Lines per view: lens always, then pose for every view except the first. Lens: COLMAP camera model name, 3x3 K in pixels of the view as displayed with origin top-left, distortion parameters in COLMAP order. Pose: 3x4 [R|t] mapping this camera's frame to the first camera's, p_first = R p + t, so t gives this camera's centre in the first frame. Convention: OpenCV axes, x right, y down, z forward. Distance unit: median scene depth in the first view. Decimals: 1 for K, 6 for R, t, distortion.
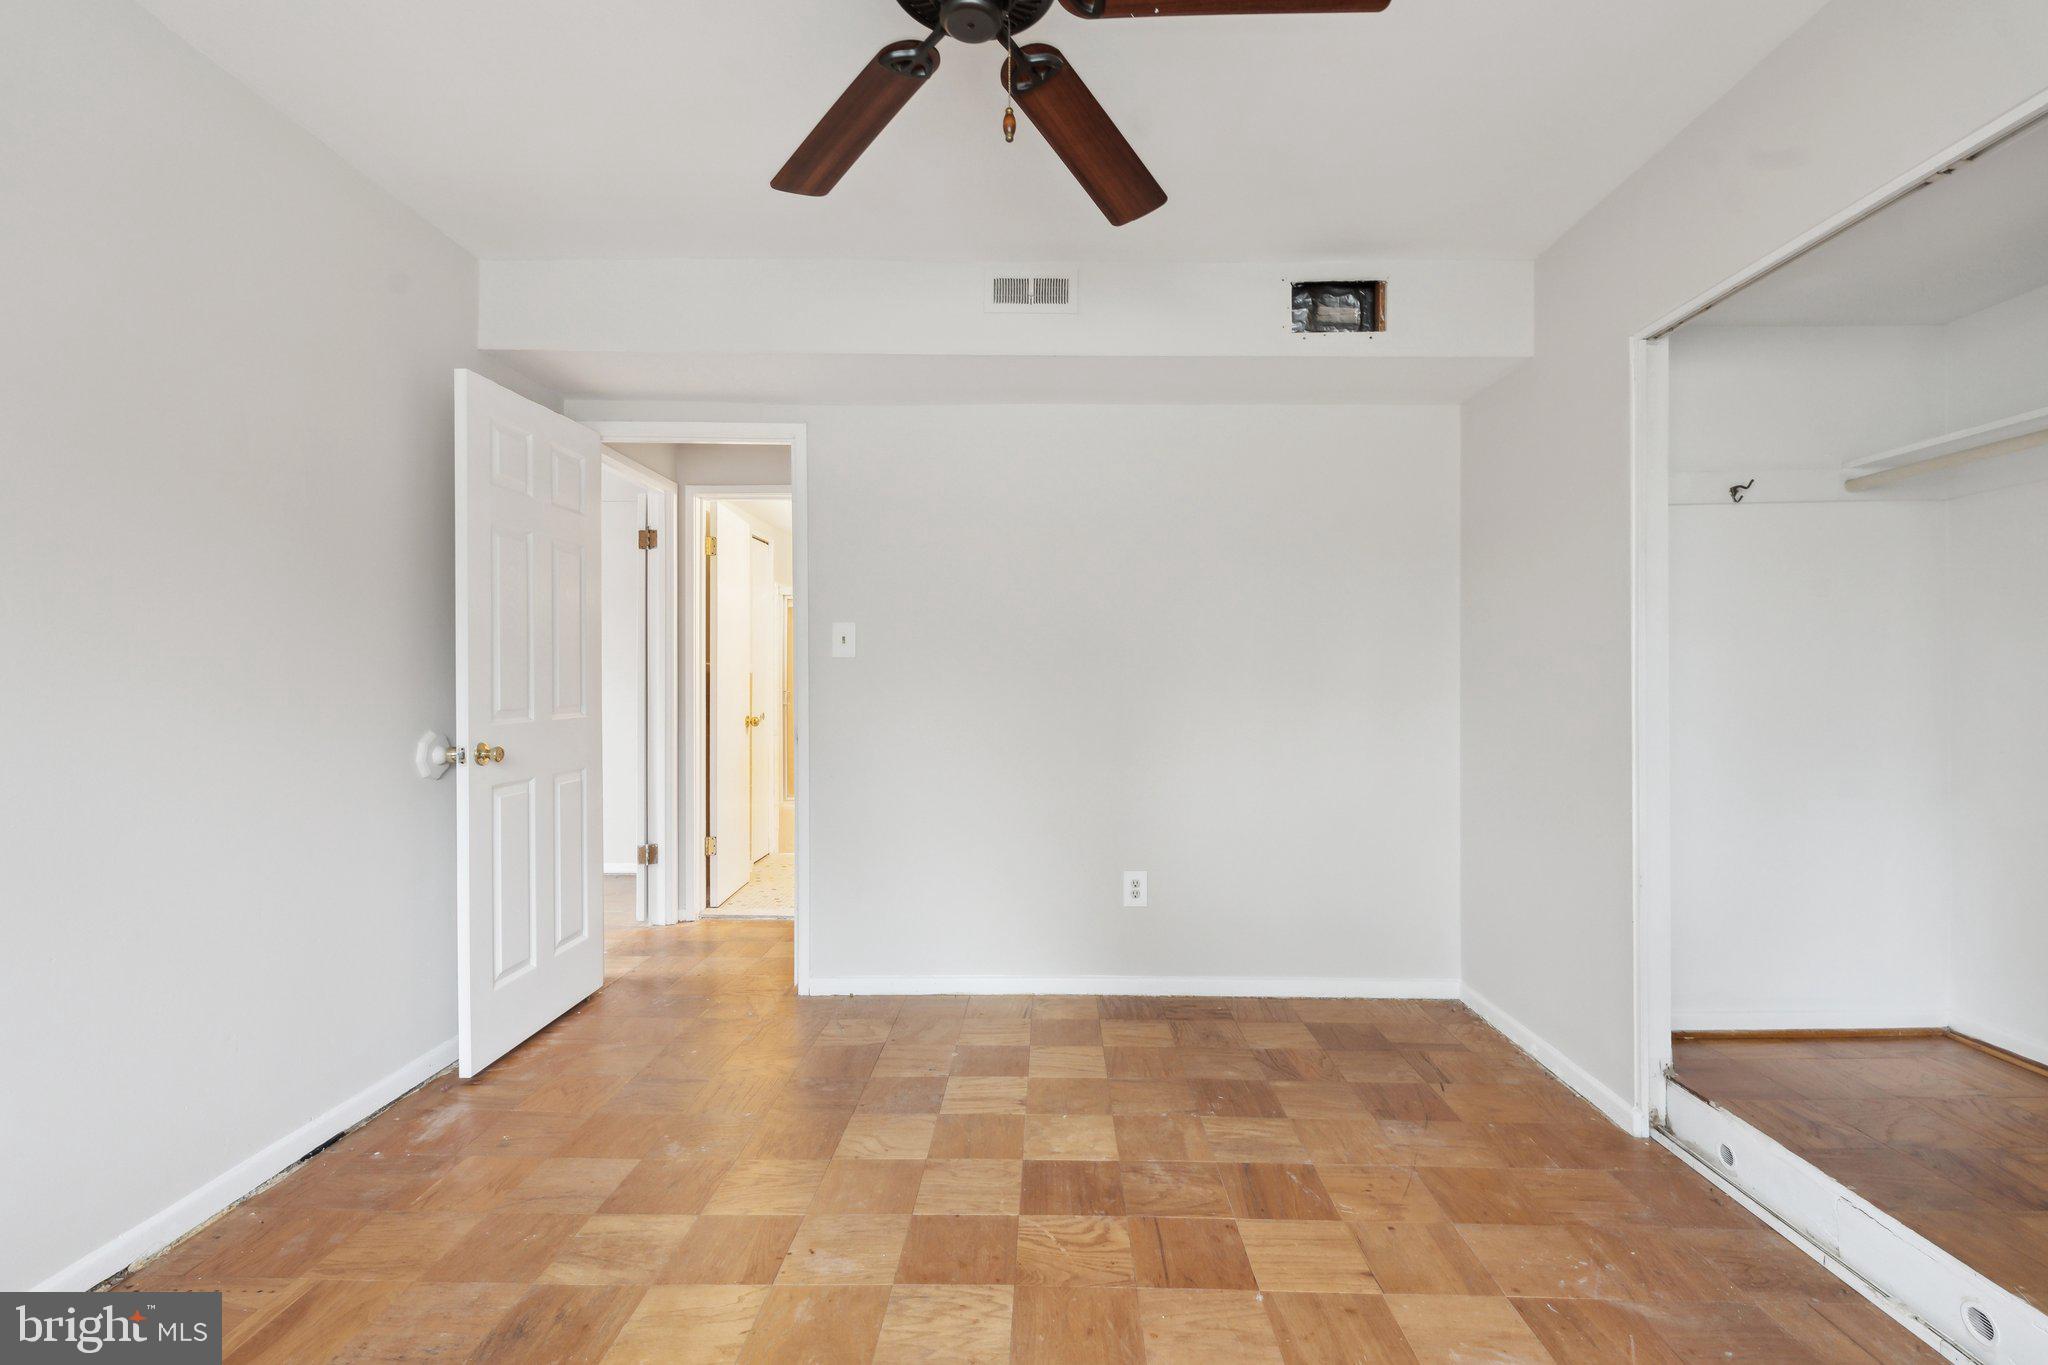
lens RADIAL K [[919.9, 0, 1012.4], [0, 919.9, 670.2], [0, 0, 1]] dist [-0.001790, -0.000079]
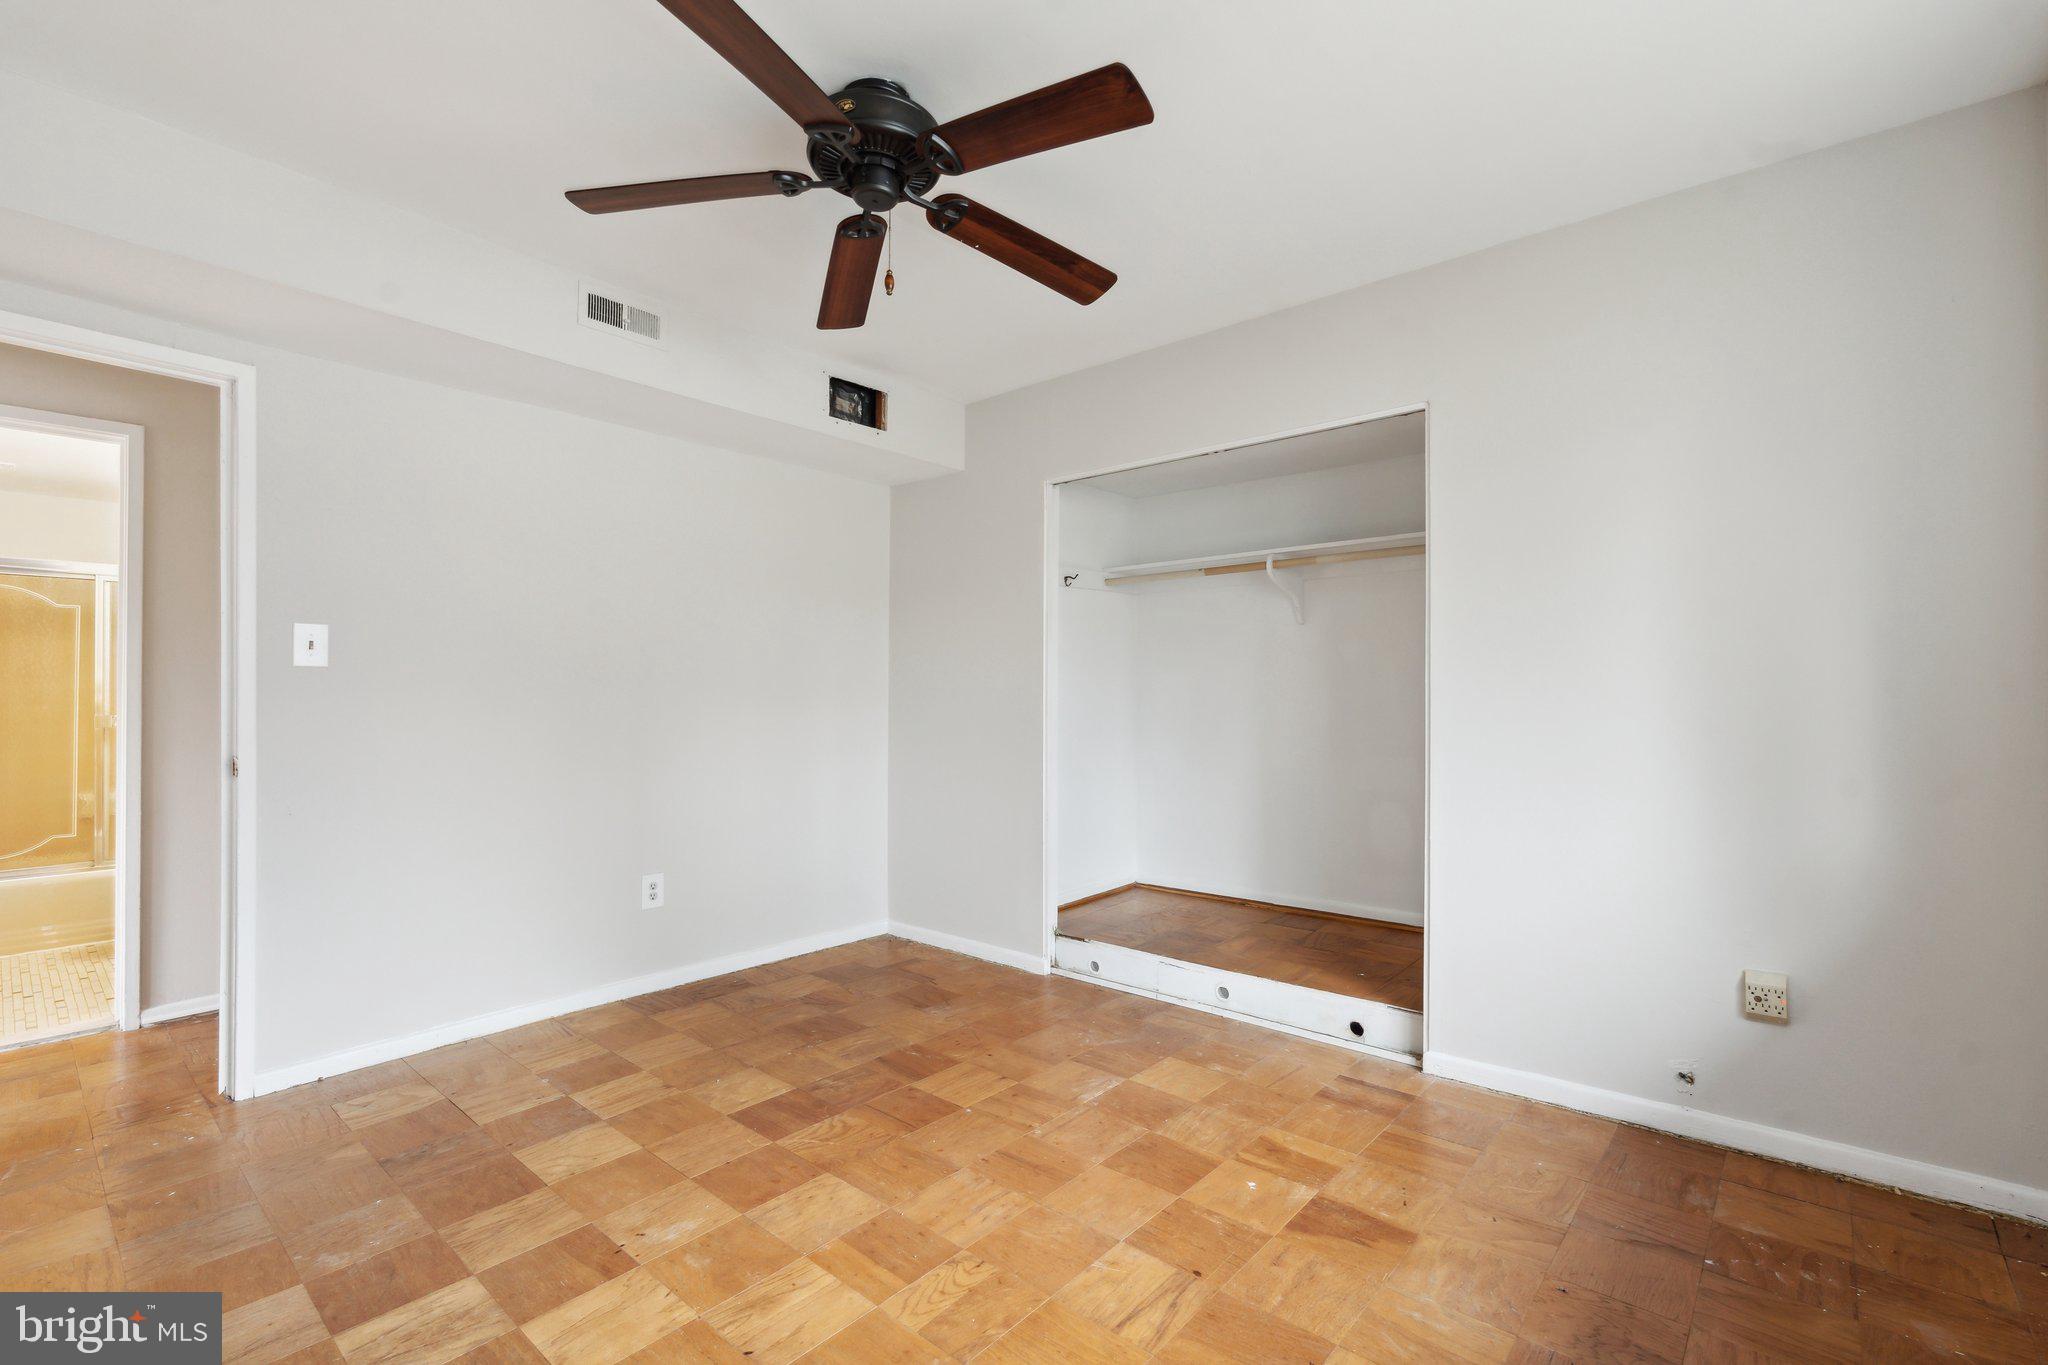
lens RADIAL K [[937.2, 0, 1024.0], [0, 937.2, 682.5], [0, 0, 1]] dist [0.000329, 0.000293]
pose [[0.634968, 0.007294, 0.772504, -0.558732], [-0.005715, 0.999972, -0.004744, 0.000312], [-0.772517, -0.001402, 0.634993, -0.017687]]
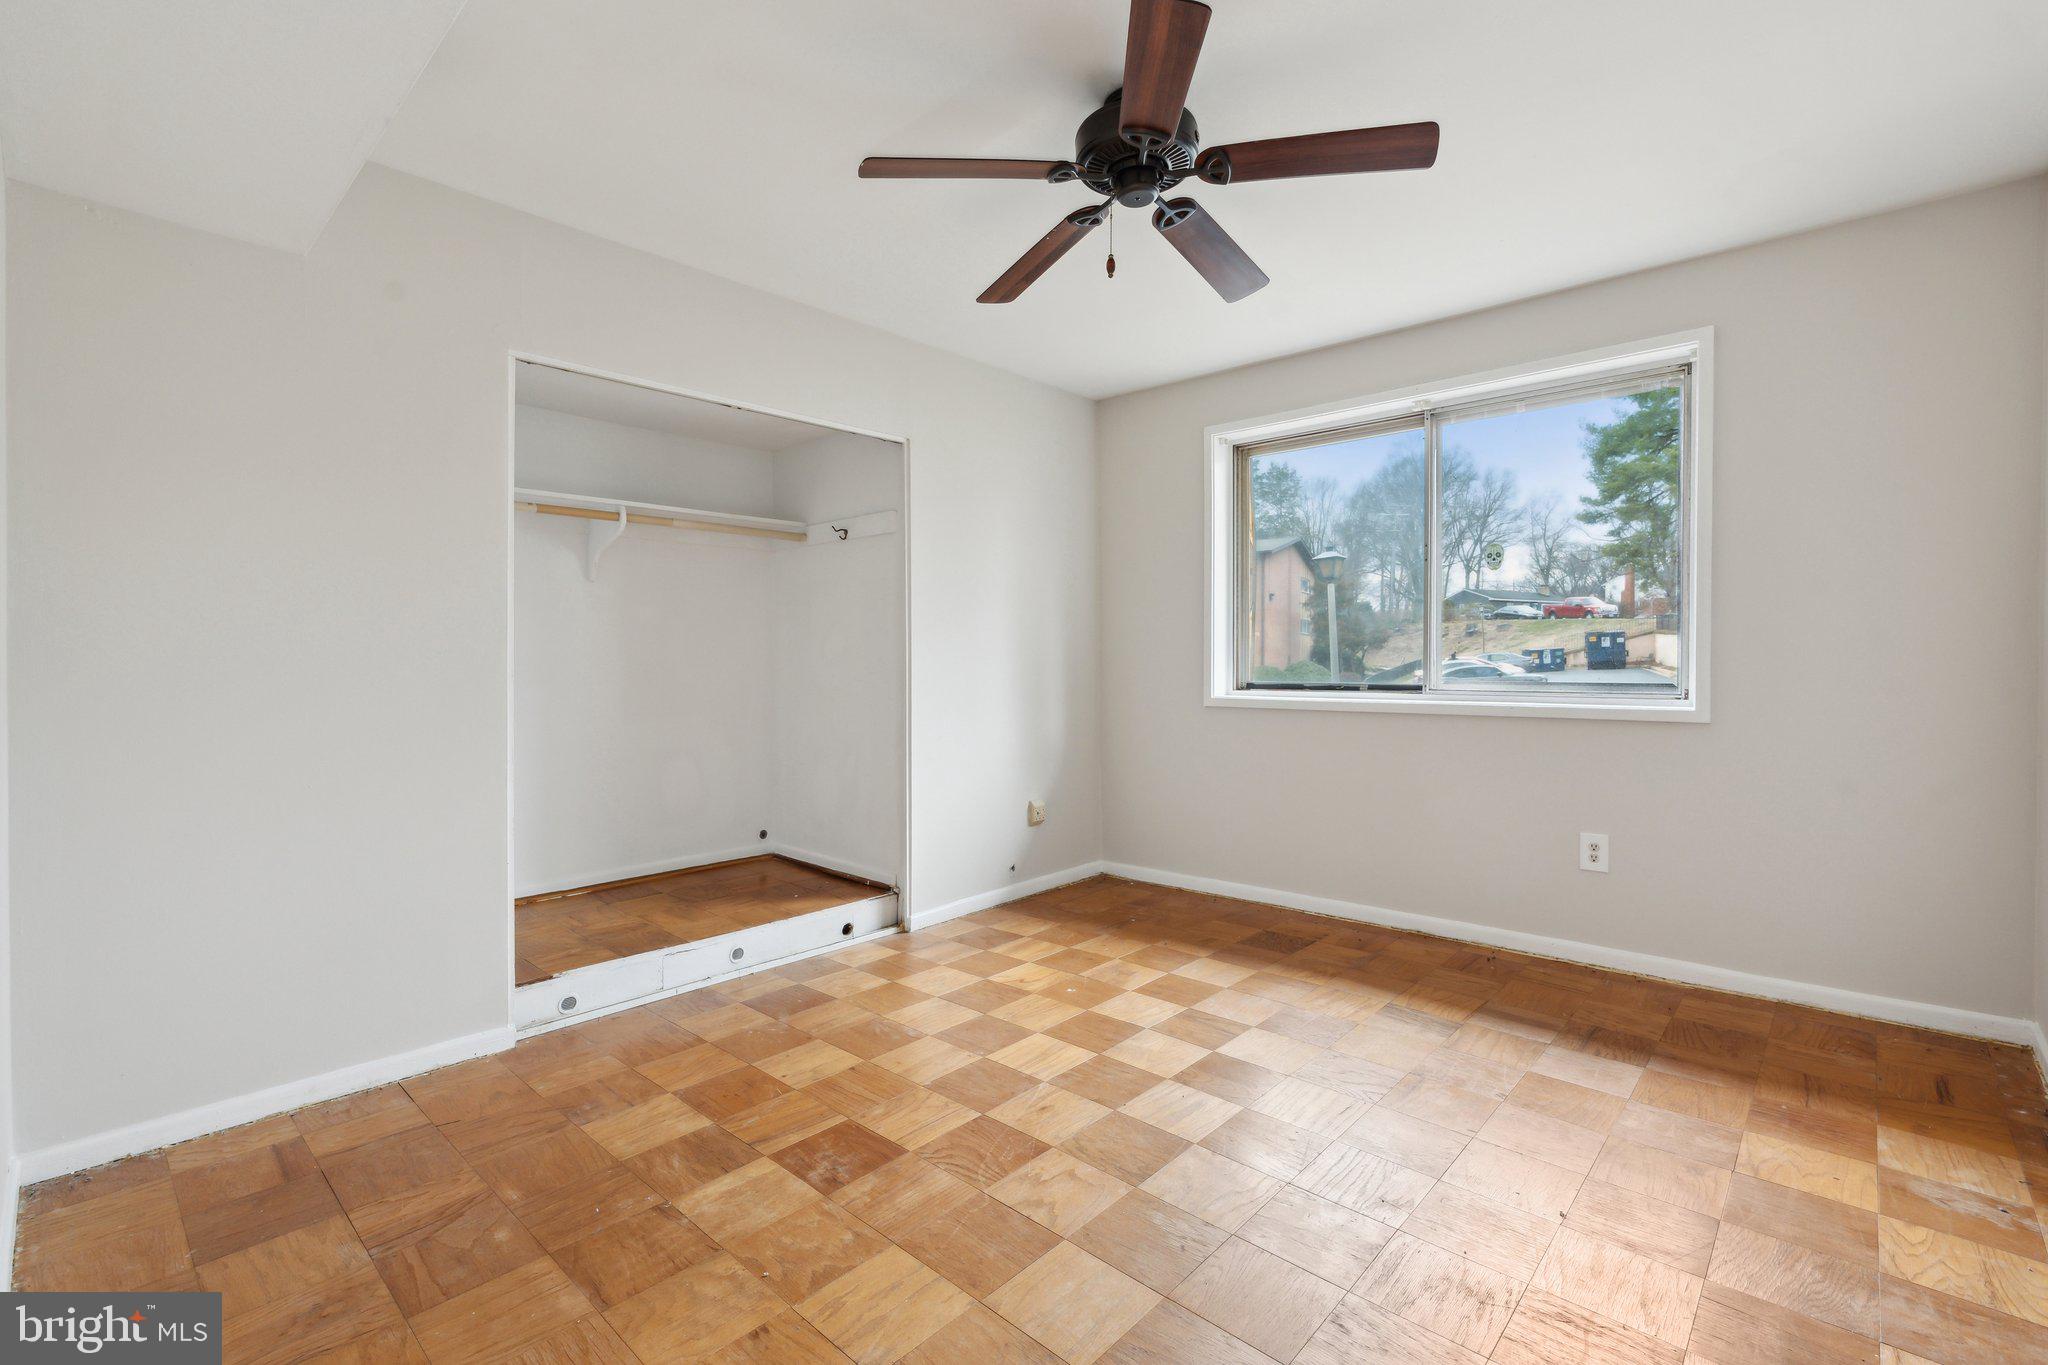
lens RADIAL K [[913.0, 0, 1029.5], [0, 913.0, 681.2], [0, 0, 1]] dist [-0.001252, -0.000040]
pose [[-0.764622, -0.012865, 0.644351, -0.494102], [-0.005464, 0.999894, 0.013479, 0.025931], [-0.644456, 0.006786, -0.764611, 1.304172]]
